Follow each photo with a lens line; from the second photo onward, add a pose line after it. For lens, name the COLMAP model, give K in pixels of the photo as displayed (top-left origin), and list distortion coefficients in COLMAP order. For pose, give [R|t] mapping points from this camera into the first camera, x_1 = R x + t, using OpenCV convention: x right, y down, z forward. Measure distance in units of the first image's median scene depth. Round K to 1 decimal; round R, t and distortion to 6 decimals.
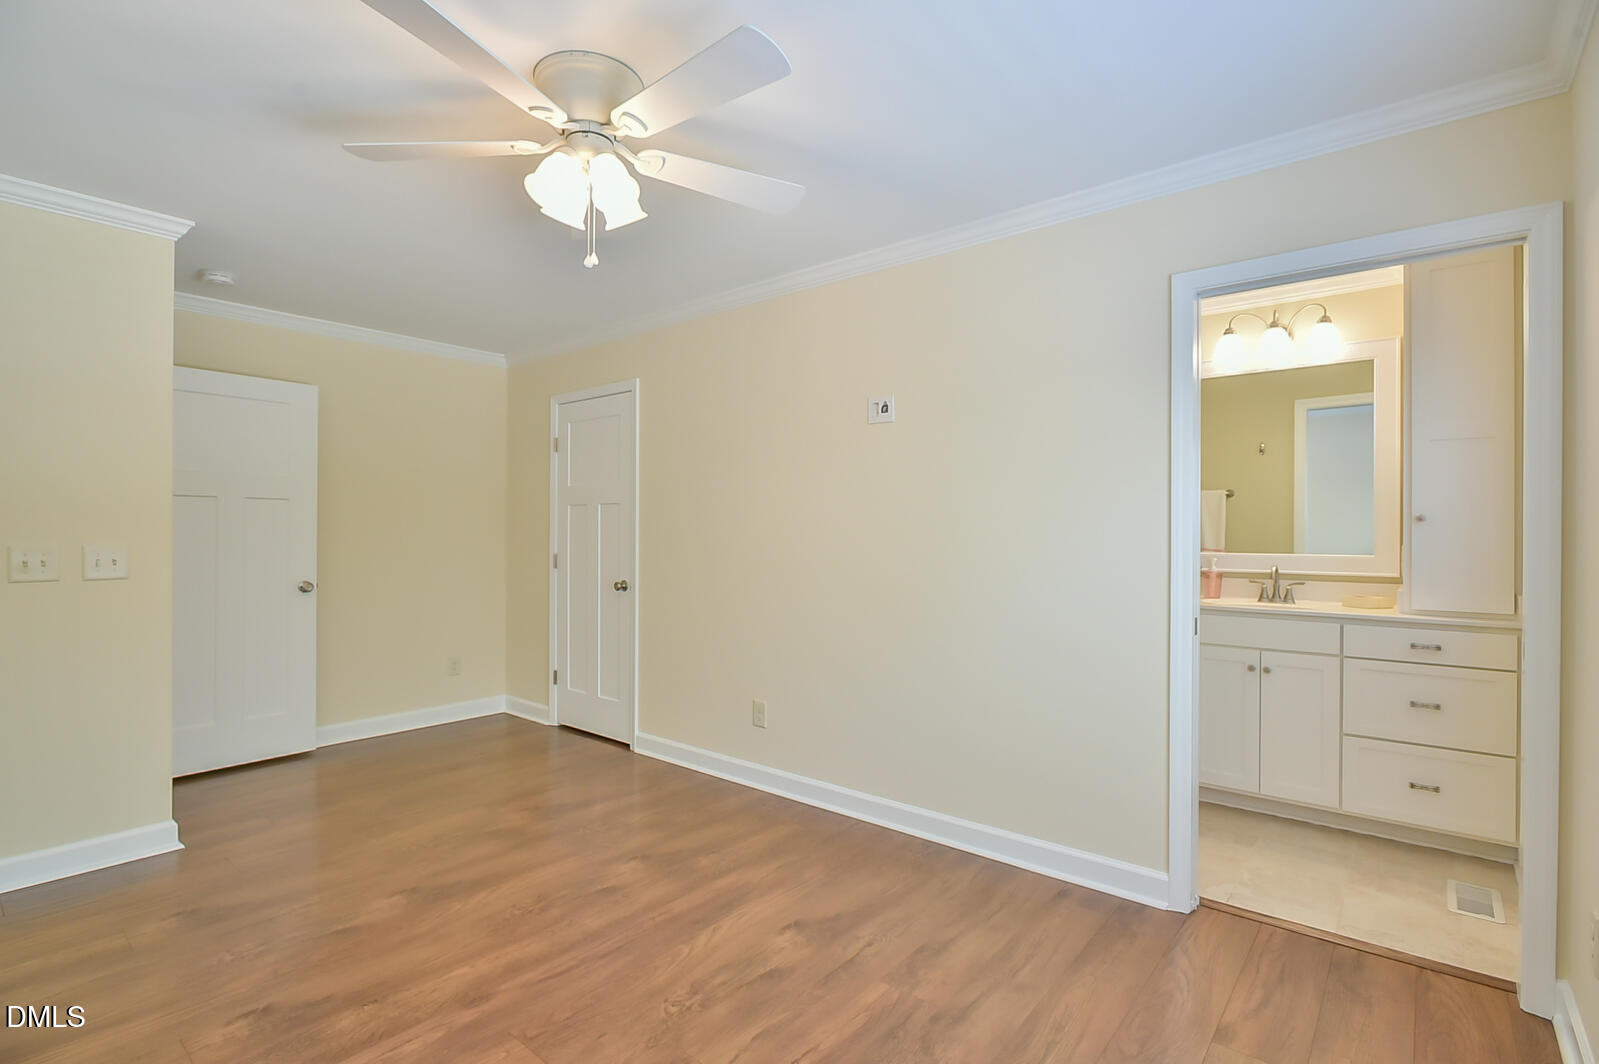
lens RADIAL K [[757.1, 0, 794.2], [0, 757.1, 536.4], [0, 0, 1]] dist [-0.012419, 0.000728]
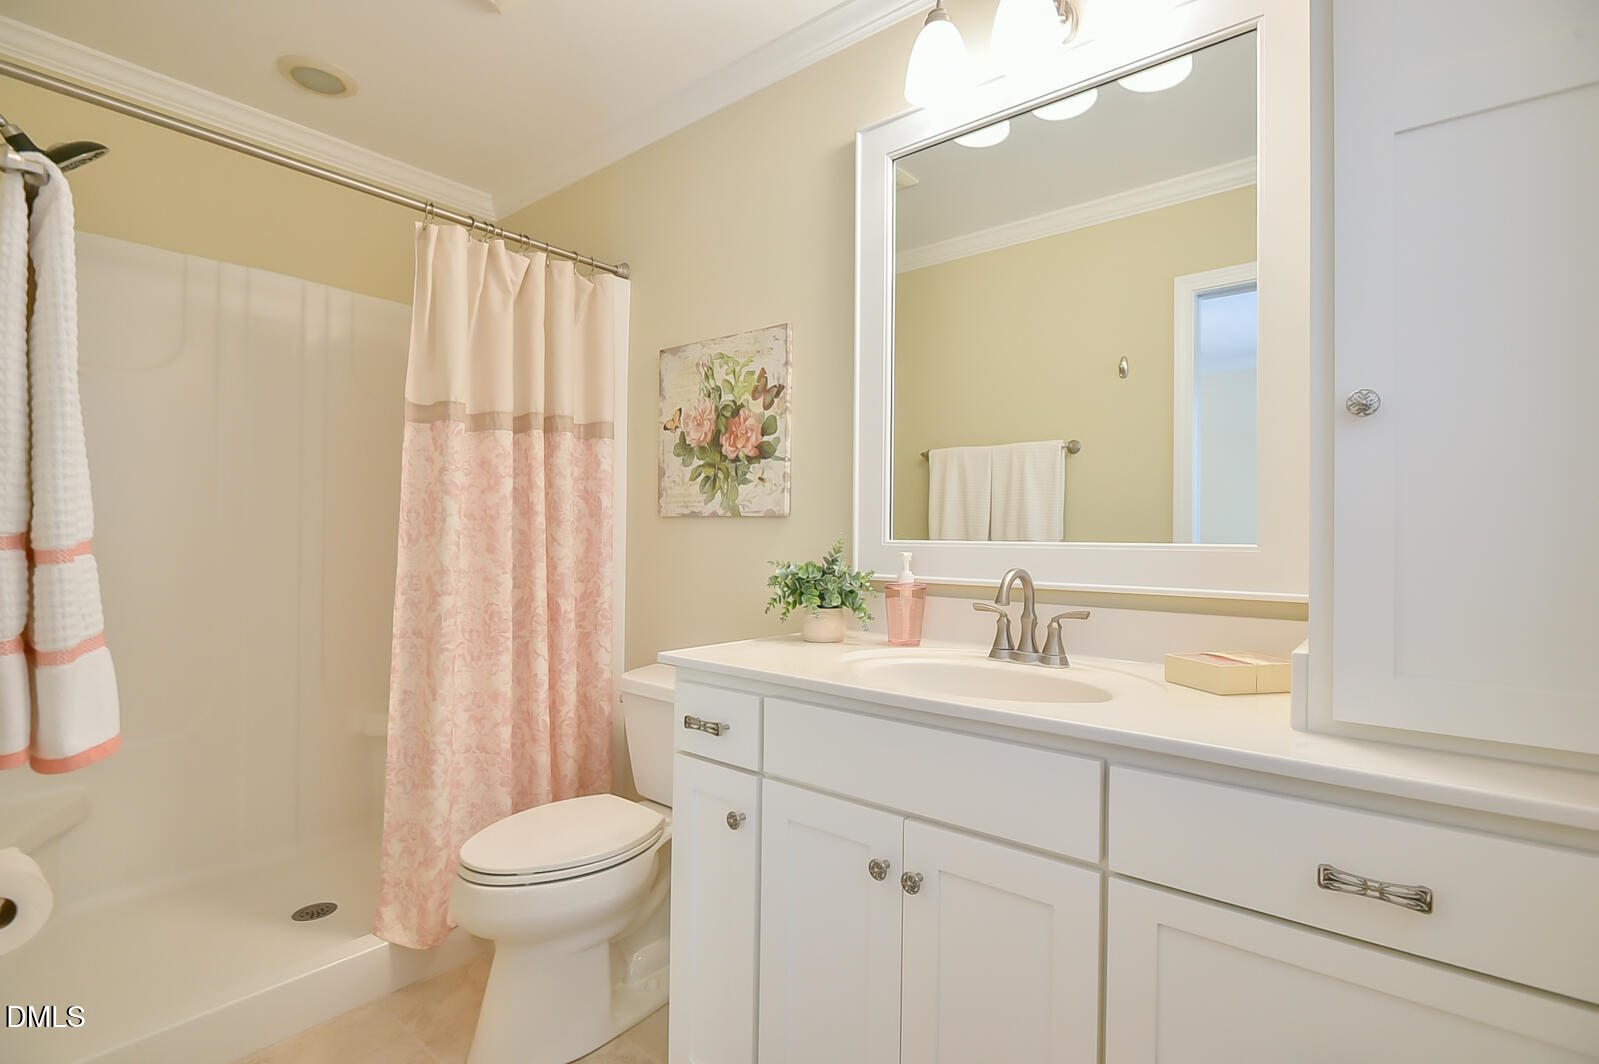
lens RADIAL K [[757.1, 0, 806.8], [0, 757.1, 539.3], [0, 0, 1]] dist [-0.012419, 0.000728]
pose [[0.999777, 0.005066, 0.020499, 0.539018], [-0.005012, 0.999984, -0.002679, 0.025944], [-0.020512, 0.002575, 0.999786, 0.627768]]
